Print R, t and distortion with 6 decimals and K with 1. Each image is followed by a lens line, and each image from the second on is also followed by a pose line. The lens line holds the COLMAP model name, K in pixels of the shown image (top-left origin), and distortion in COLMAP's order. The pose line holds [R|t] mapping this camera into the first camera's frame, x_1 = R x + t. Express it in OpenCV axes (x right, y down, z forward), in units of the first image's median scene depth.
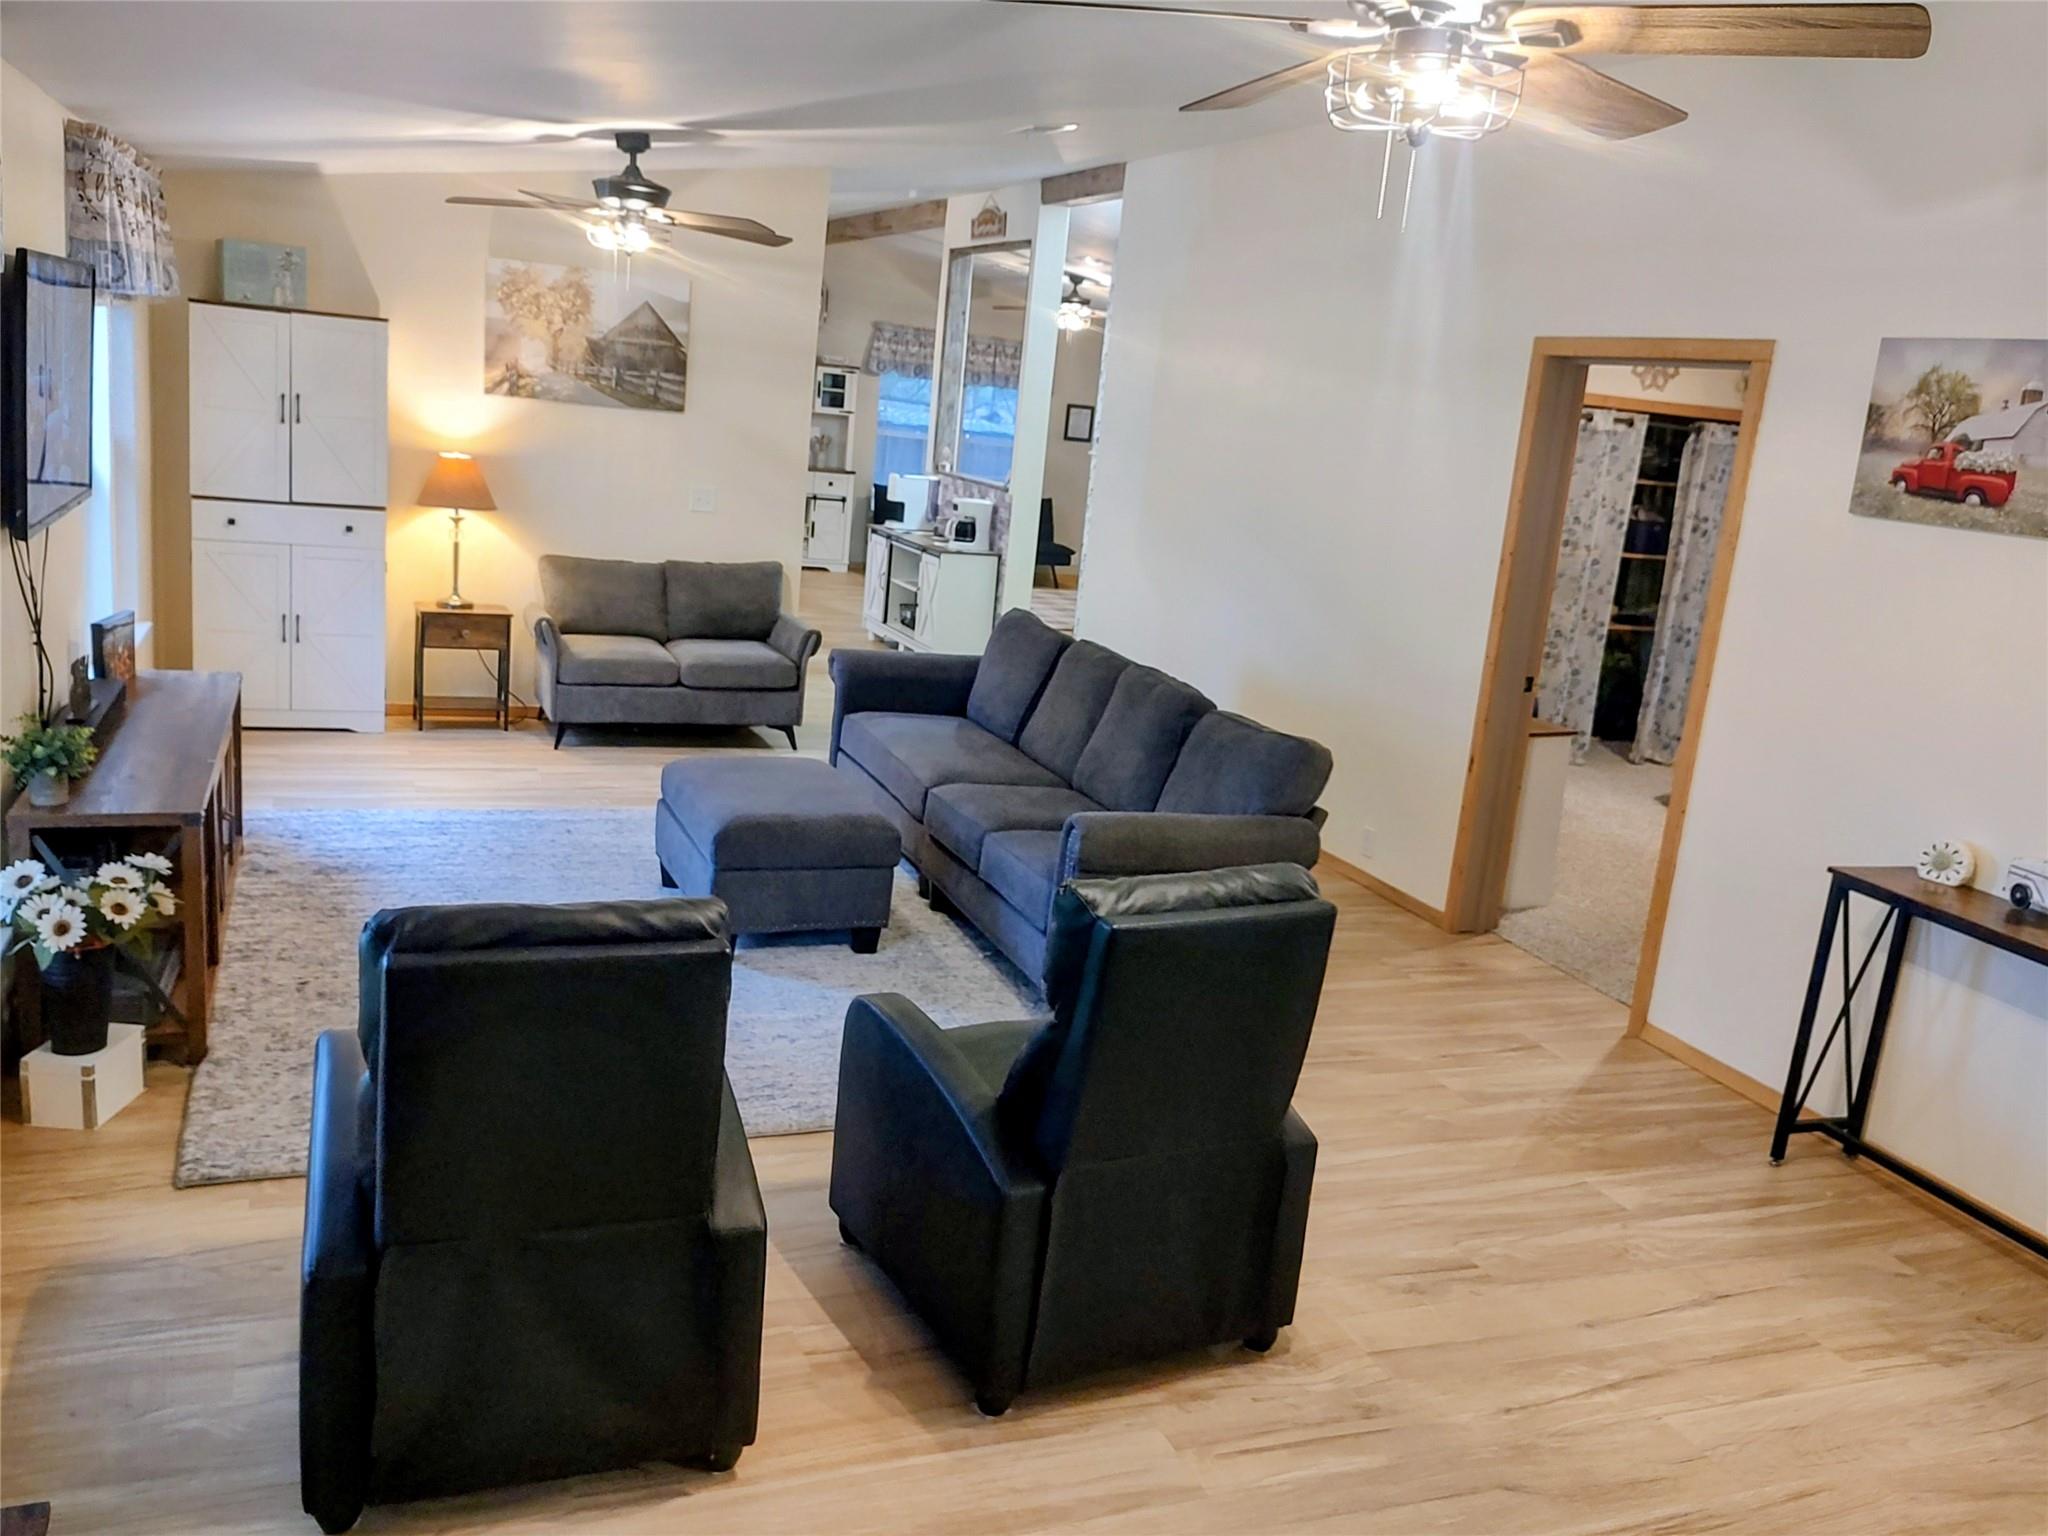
lens RADIAL K [[1649.0, 0, 1024.0], [0, 1649.0, 768.0], [0, 0, 1]] dist [0.005314, -0.001482]
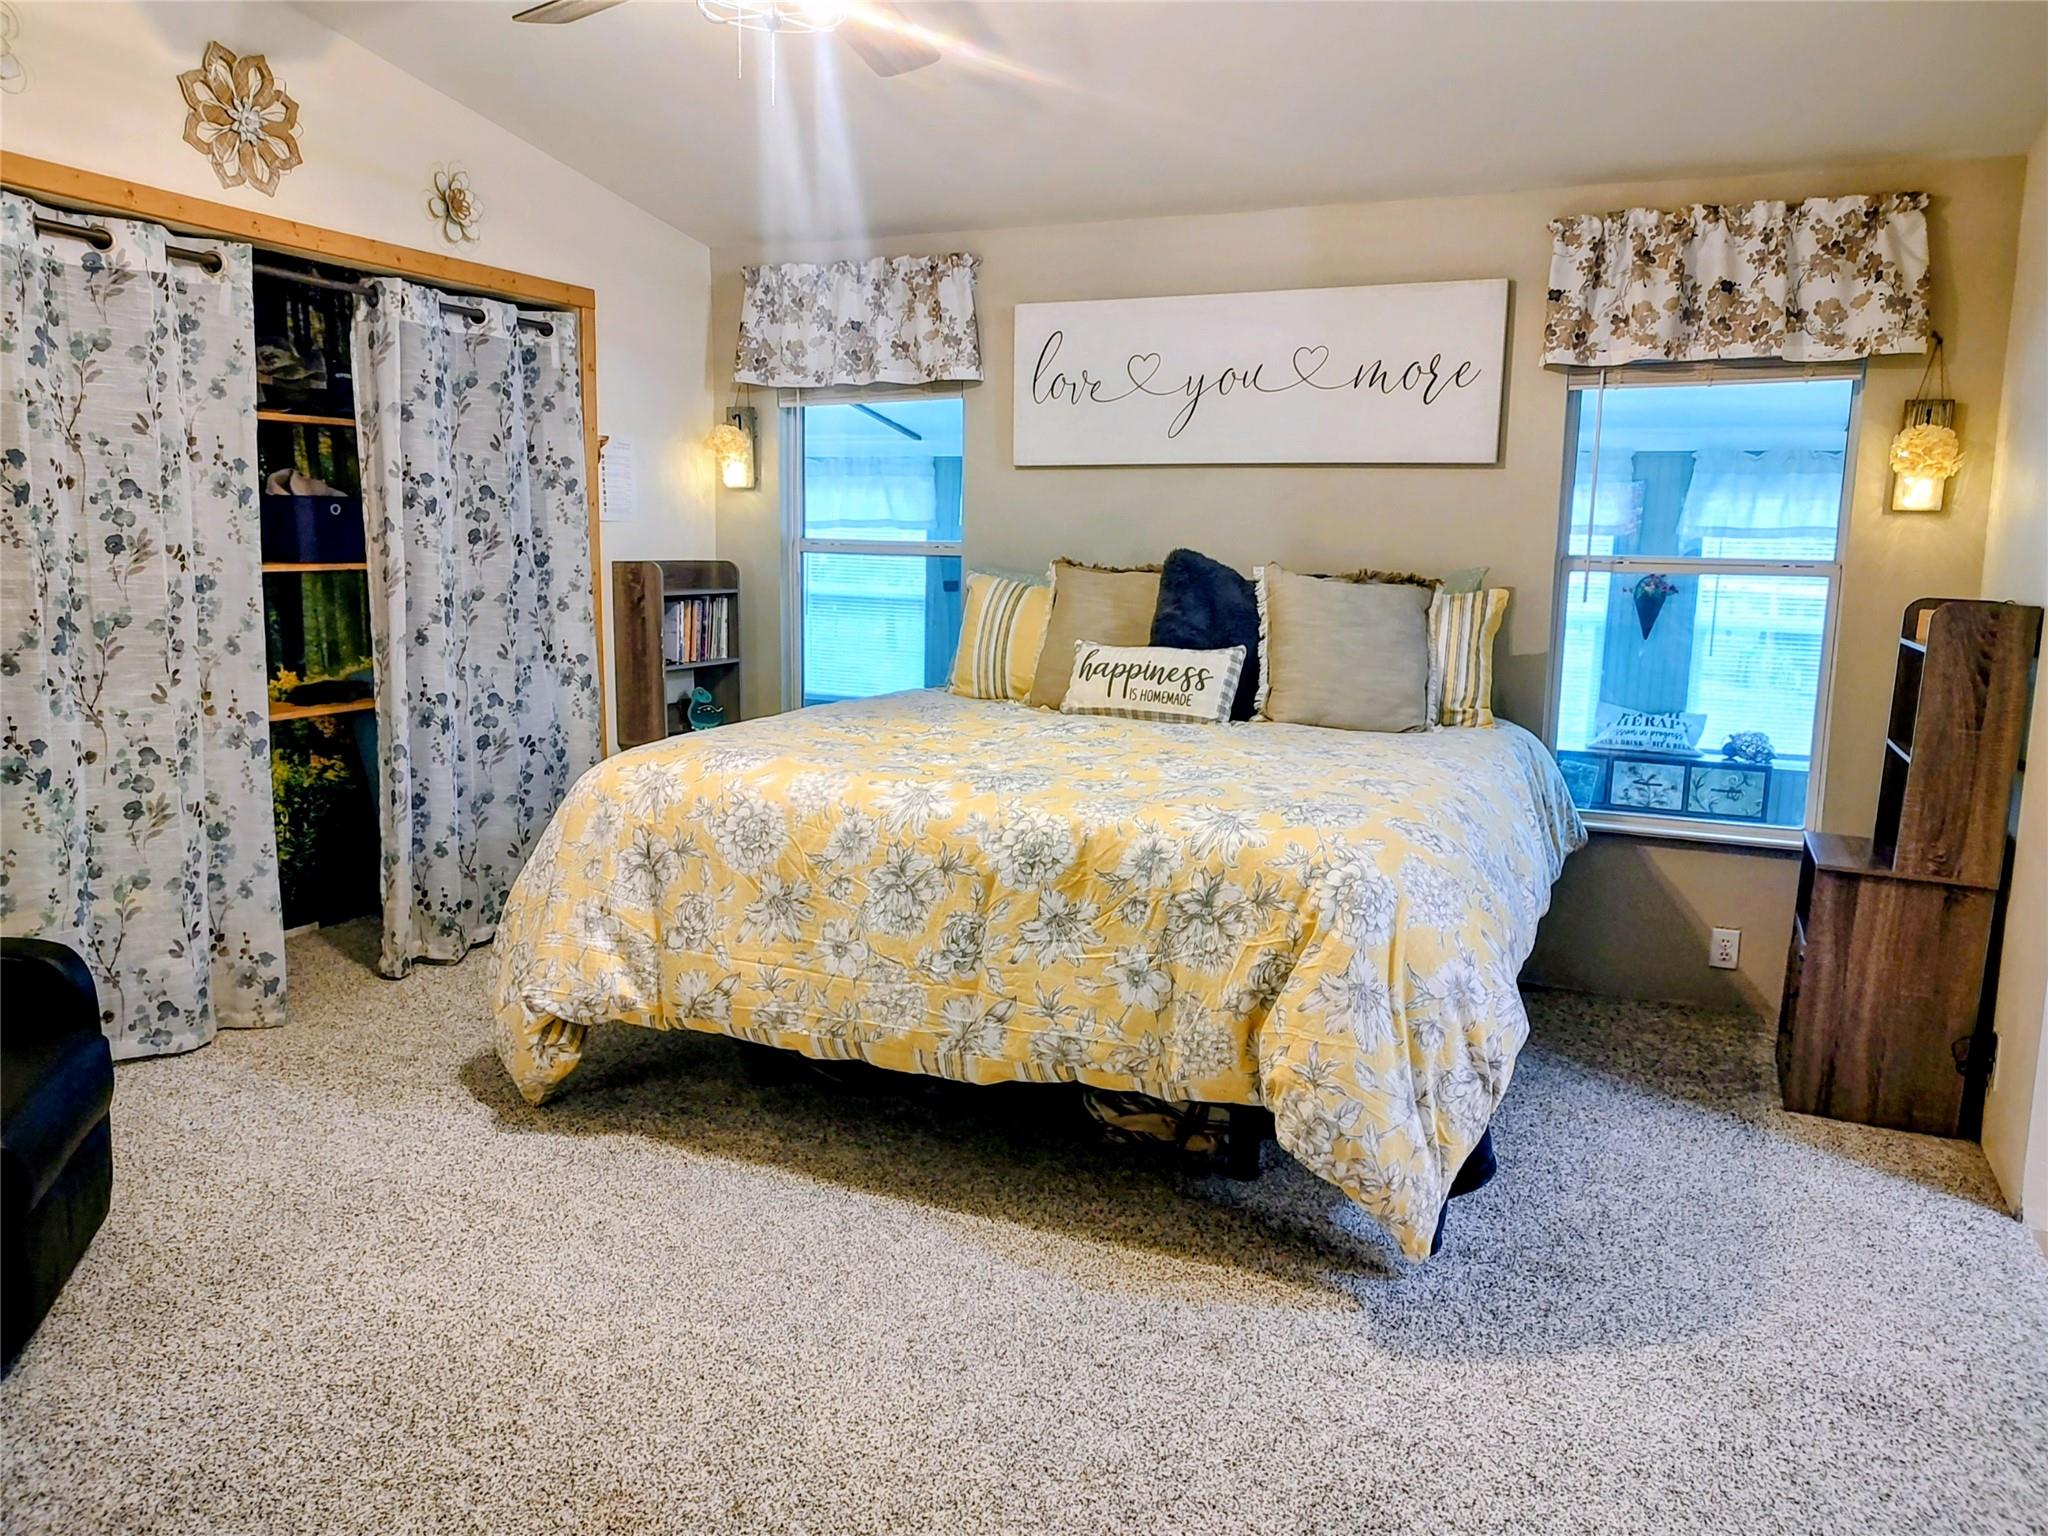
lens RADIAL K [[1507.1, 0, 1024.0], [0, 1507.1, 768.0], [0, 0, 1]] dist [0.002169, 0.000648]
pose [[0.713758, -0.183876, 0.675825, 0.217793], [0.196642, 0.978722, 0.058608, -0.055859], [-0.672221, 0.091064, 0.734729, 0.551714]]
